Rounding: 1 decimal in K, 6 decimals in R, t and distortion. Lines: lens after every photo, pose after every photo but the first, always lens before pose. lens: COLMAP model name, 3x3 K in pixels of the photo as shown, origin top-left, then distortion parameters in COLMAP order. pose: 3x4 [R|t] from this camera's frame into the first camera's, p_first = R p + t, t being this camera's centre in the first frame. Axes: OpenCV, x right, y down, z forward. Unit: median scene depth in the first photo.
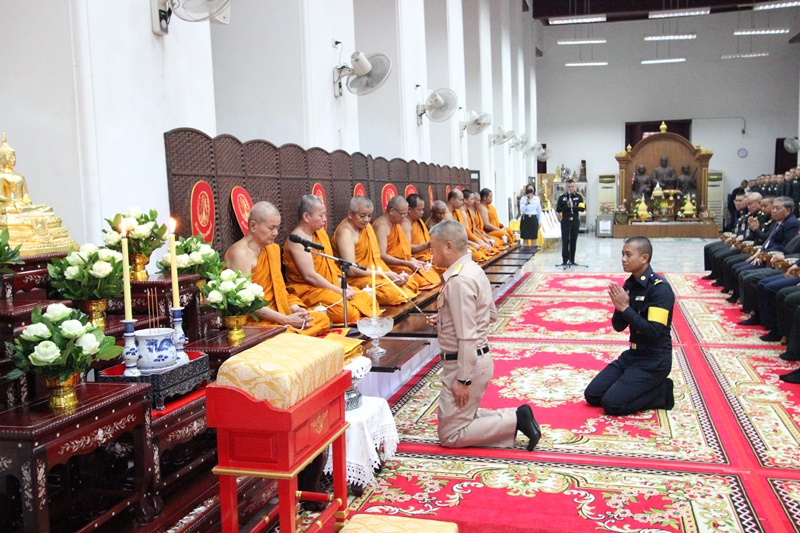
lens RADIAL K [[772.9, 0, 409.6], [0, 772.9, 266.7], [0, 0, 1]] dist [0.007794, 0.021833]
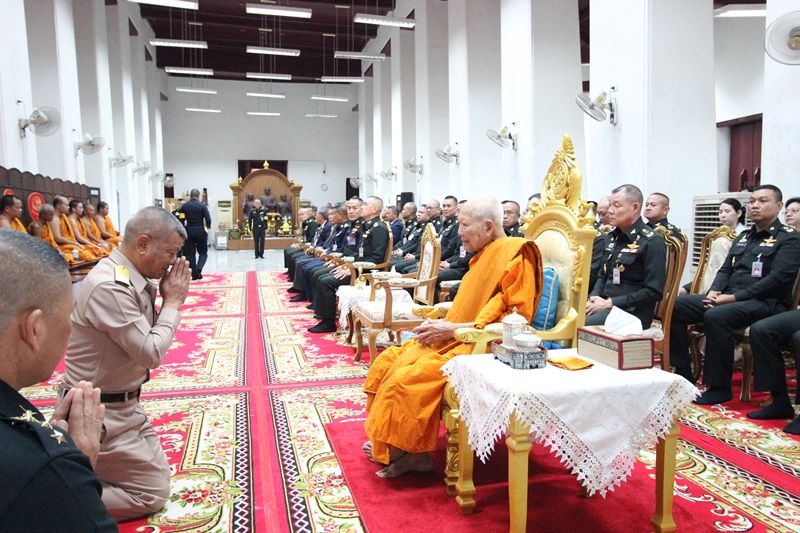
lens RADIAL K [[617.0, 0, 400.0], [0, 617.0, 266.5], [0, 0, 1]] dist [0.001385, -0.000736]
pose [[0.876925, -0.020590, 0.480186, 0.045212], [0.031779, 0.999380, -0.015183, 0.024180], [-0.479575, 0.028574, 0.877035, -0.019707]]
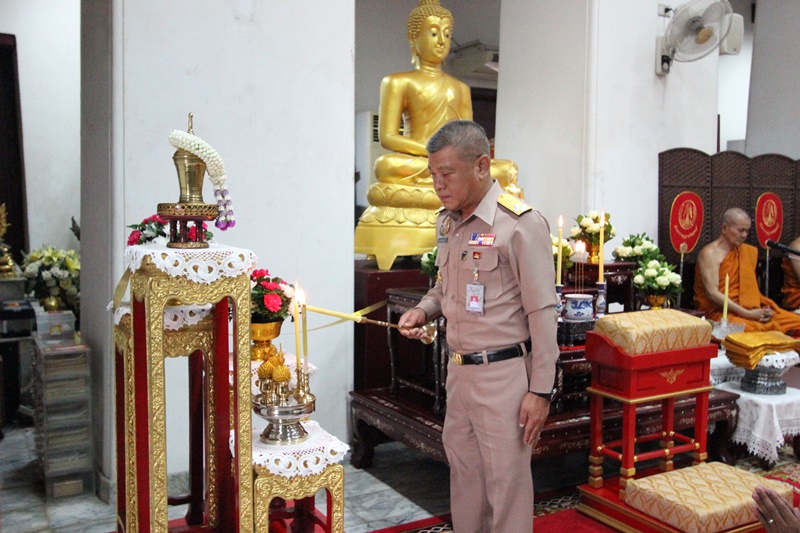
lens RADIAL K [[772.9, 0, 409.6], [0, 772.9, 266.7], [0, 0, 1]] dist [0.007794, 0.021833]
pose [[0.709008, 0.083967, -0.700183, 0.100193], [-0.087891, 0.995666, 0.030403, 0.002780], [0.699701, 0.039984, 0.713316, -0.058314]]
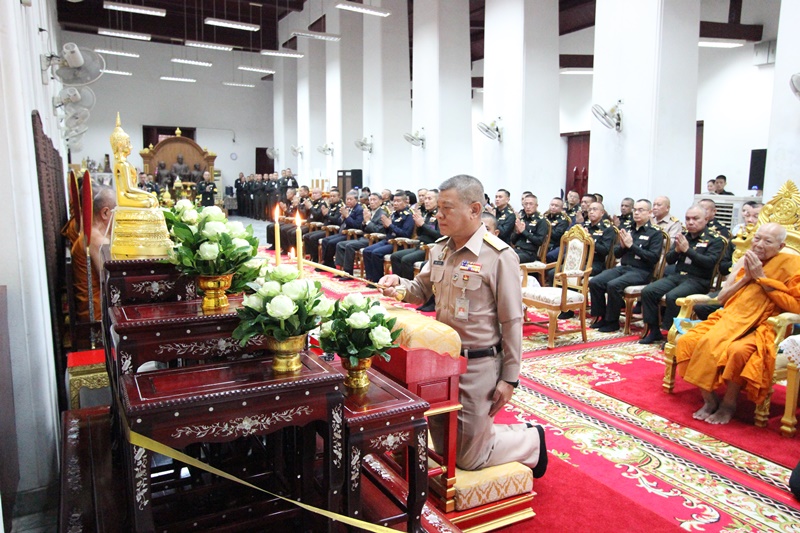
lens RADIAL K [[601.5, 0, 403.1], [0, 601.5, 267.5], [0, 0, 1]] dist [-0.007401, 0.006053]
pose [[0.724939, -0.065780, 0.685665, -0.171367], [0.036115, 0.997690, 0.057531, -0.005580], [-0.687865, -0.016943, 0.725641, 0.059658]]
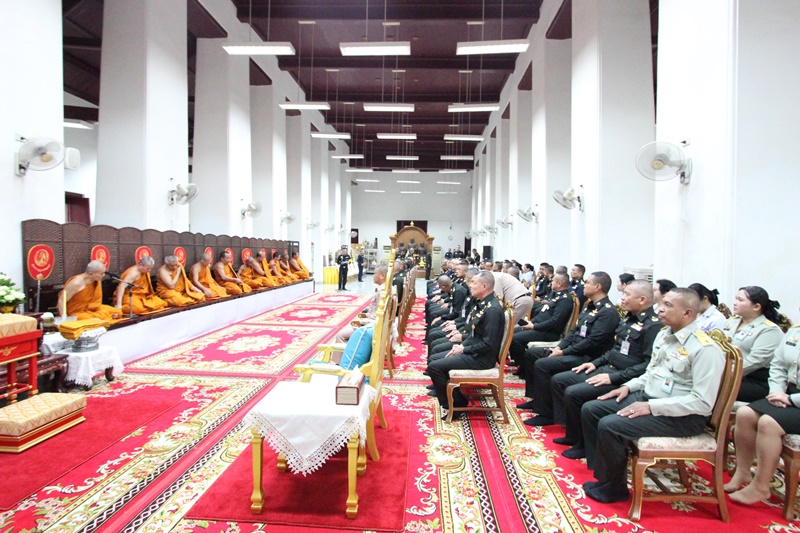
lens RADIAL K [[409.5, 0, 400.0], [0, 409.5, 266.5], [0, 0, 1]] dist [-0.006589, -0.000997]
pose [[0.980930, 0.032046, 0.191703, 0.169523], [-0.020754, 0.997945, -0.060628, -0.001354], [-0.193252, 0.055493, 0.979579, -0.097127]]
